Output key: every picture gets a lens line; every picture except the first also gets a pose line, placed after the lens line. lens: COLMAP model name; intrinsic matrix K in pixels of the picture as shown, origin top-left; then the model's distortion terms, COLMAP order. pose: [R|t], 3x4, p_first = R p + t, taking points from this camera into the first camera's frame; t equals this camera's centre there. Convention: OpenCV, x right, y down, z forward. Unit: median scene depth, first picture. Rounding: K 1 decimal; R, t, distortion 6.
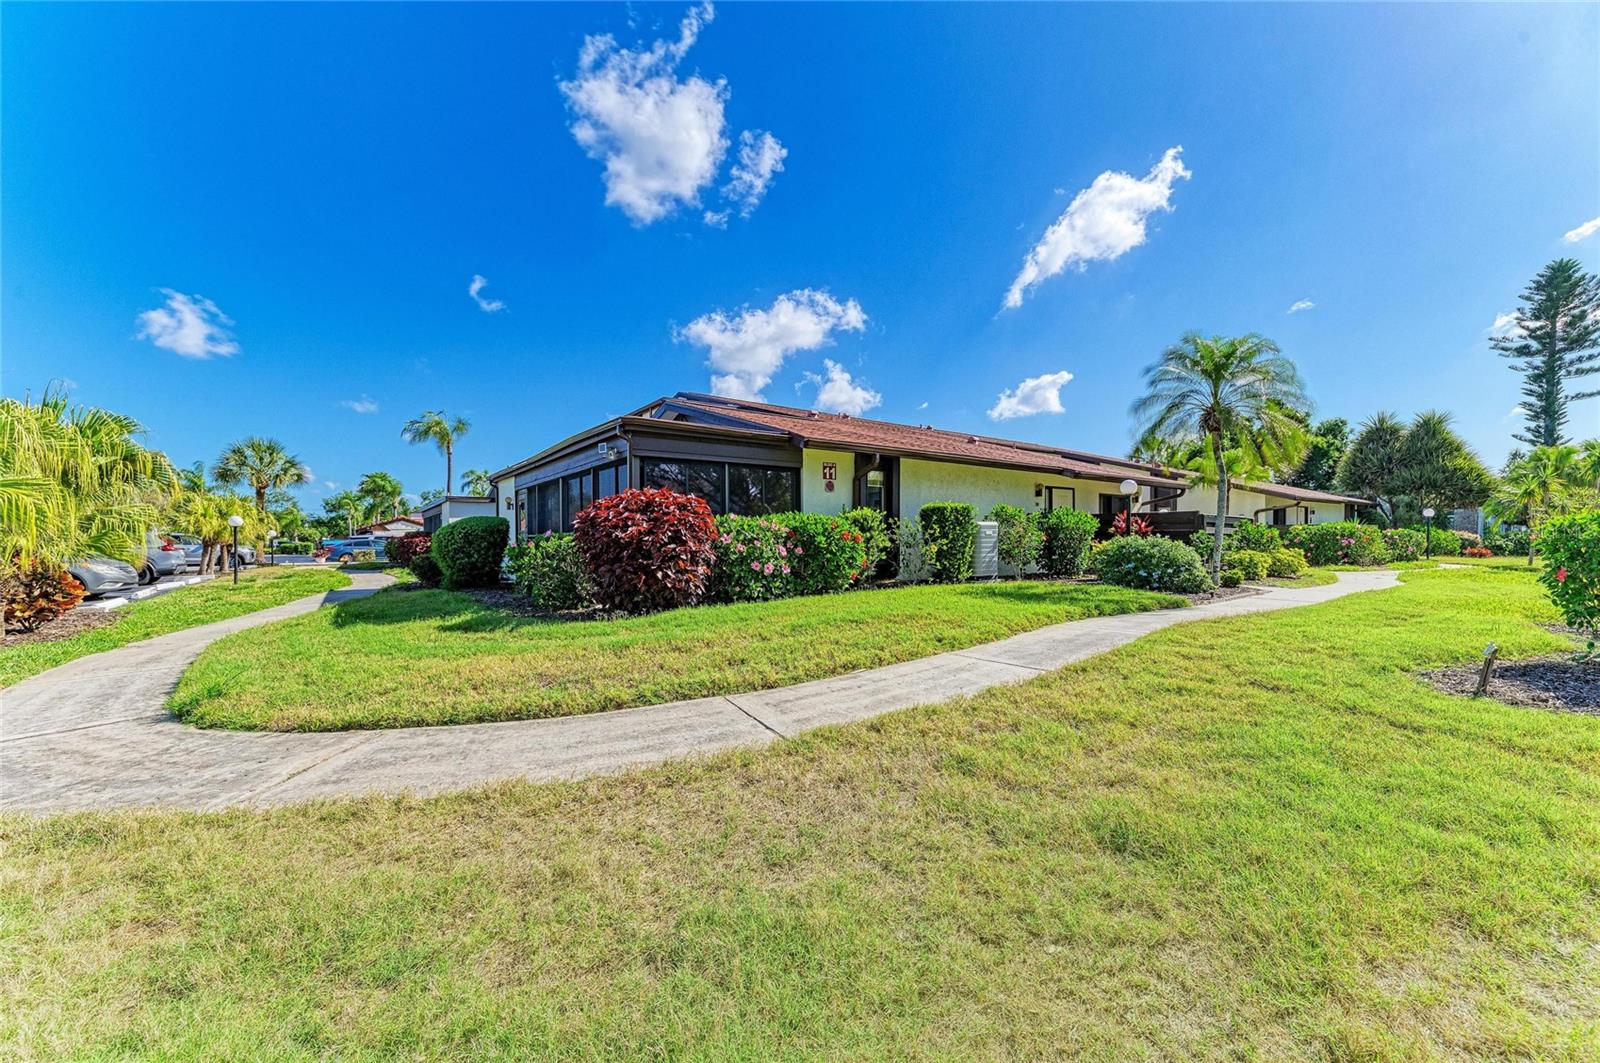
lens RADIAL K [[626.2, 0, 803.0], [0, 626.2, 532.0], [0, 0, 1]] dist [0.016422, -0.004782]
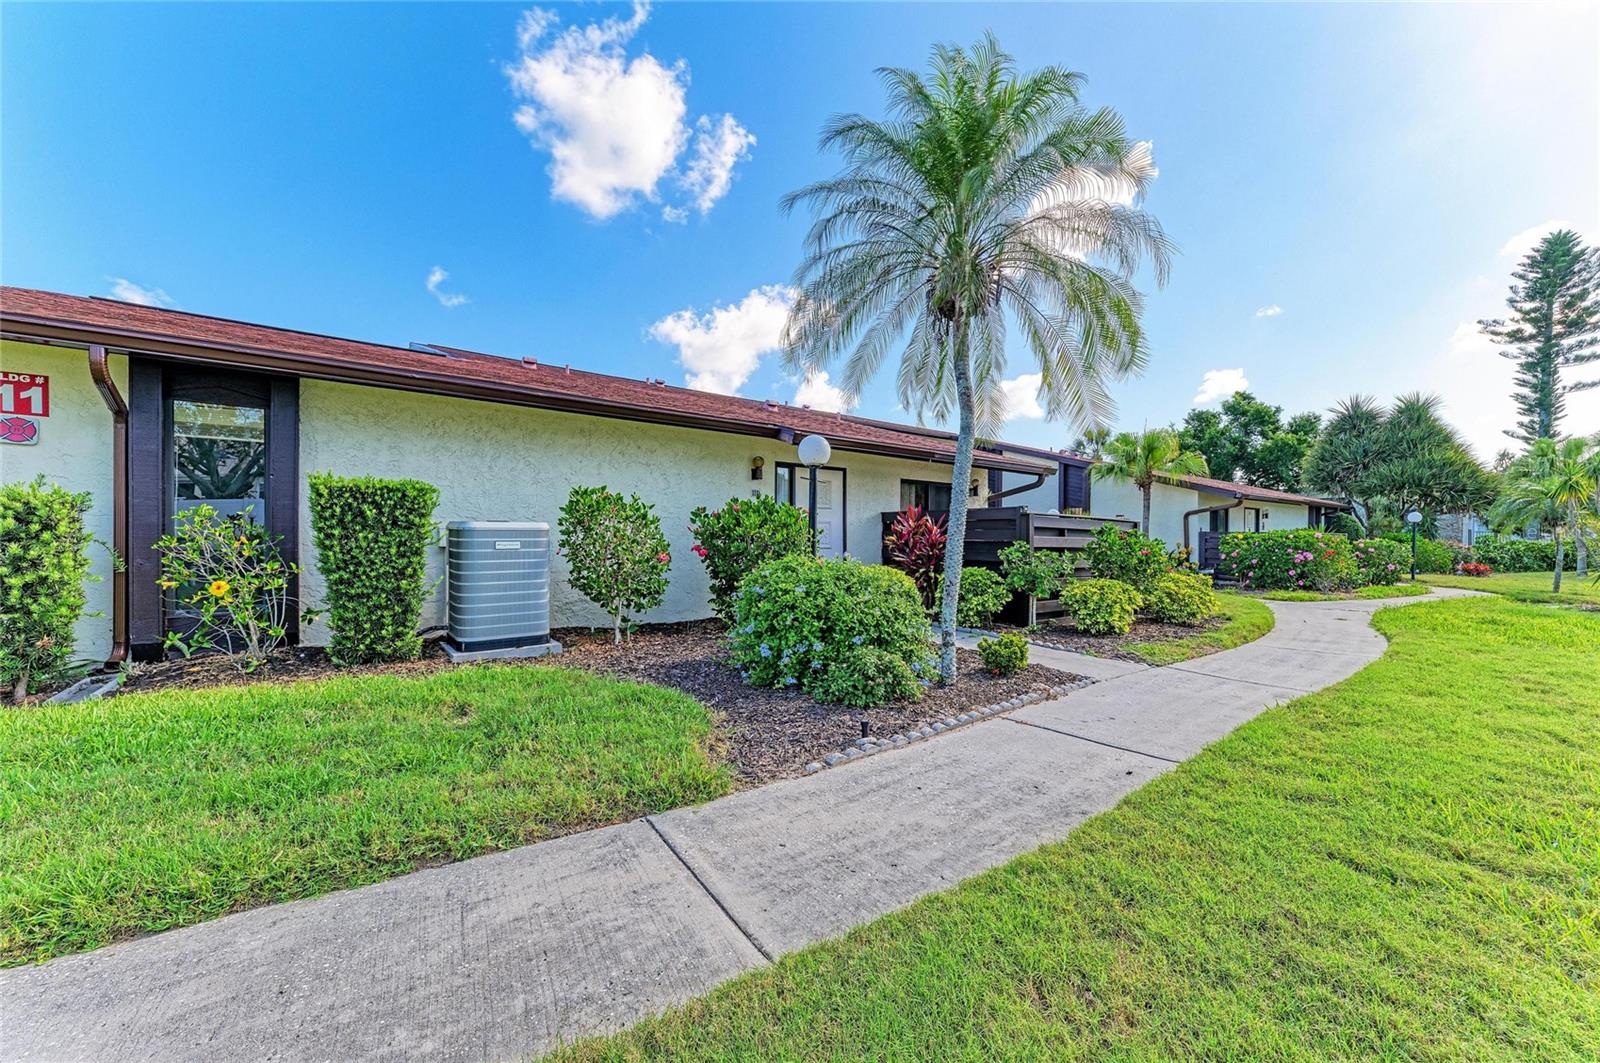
lens RADIAL K [[626.2, 0, 797.3], [0, 626.2, 534.7], [0, 0, 1]] dist [0.016422, -0.004782]
pose [[0.999885, 0.005274, 0.014248, 0.127156], [-0.005251, 0.999985, -0.001656, -0.002076], [-0.014257, 0.001581, 0.999897, 0.134625]]
